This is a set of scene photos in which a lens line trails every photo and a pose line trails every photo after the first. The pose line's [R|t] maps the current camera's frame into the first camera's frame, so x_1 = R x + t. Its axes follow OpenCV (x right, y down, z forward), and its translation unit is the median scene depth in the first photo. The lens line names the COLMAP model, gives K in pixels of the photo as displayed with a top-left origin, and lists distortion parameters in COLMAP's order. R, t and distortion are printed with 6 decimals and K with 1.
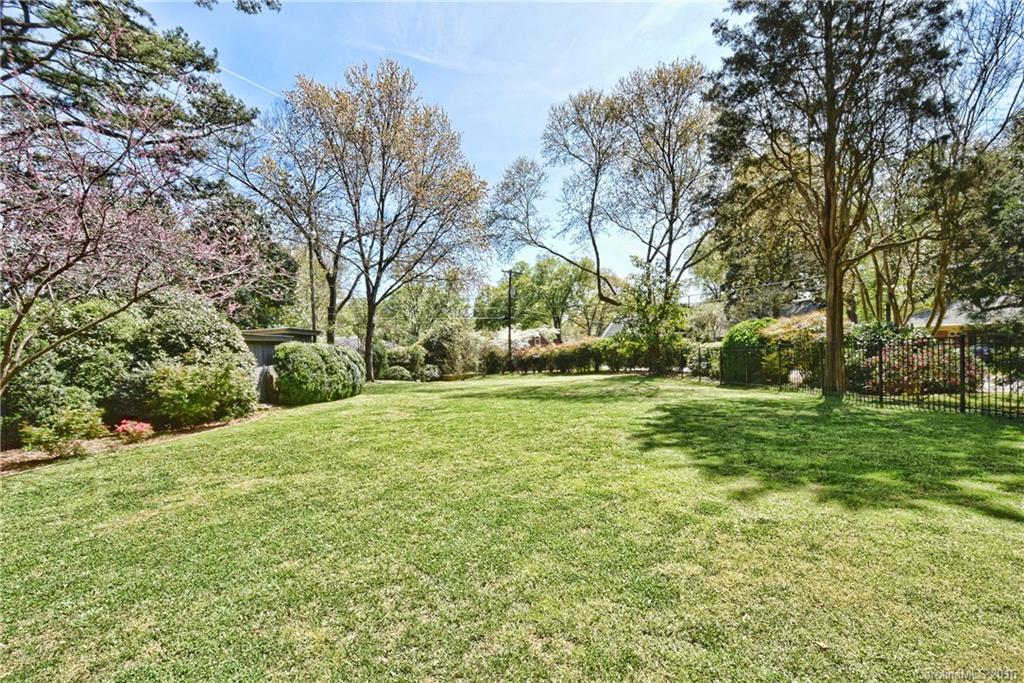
lens RADIAL K [[476.3, 0, 534.7], [0, 476.3, 341.4], [0, 0, 1]] dist [0.008167, -0.002203]
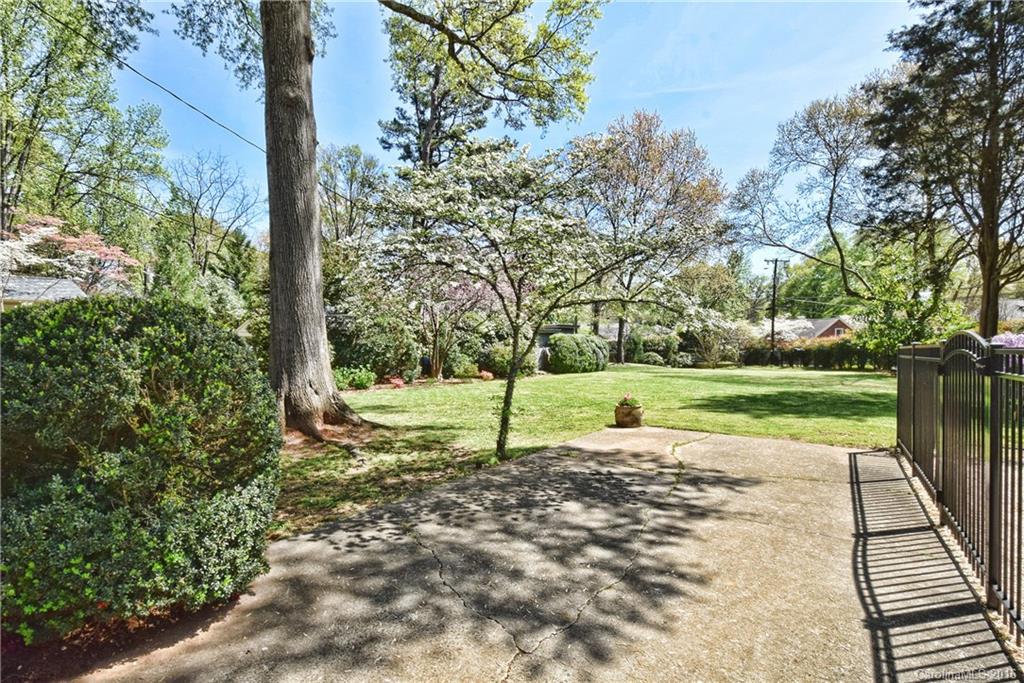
lens RADIAL K [[476.3, 0, 509.3], [0, 476.3, 337.4], [0, 0, 1]] dist [0.008167, -0.002203]
pose [[0.816147, 0.032344, -0.576938, 0.159637], [-0.019604, 0.999407, 0.028296, -0.016505], [0.577511, -0.011783, 0.816298, -0.229040]]
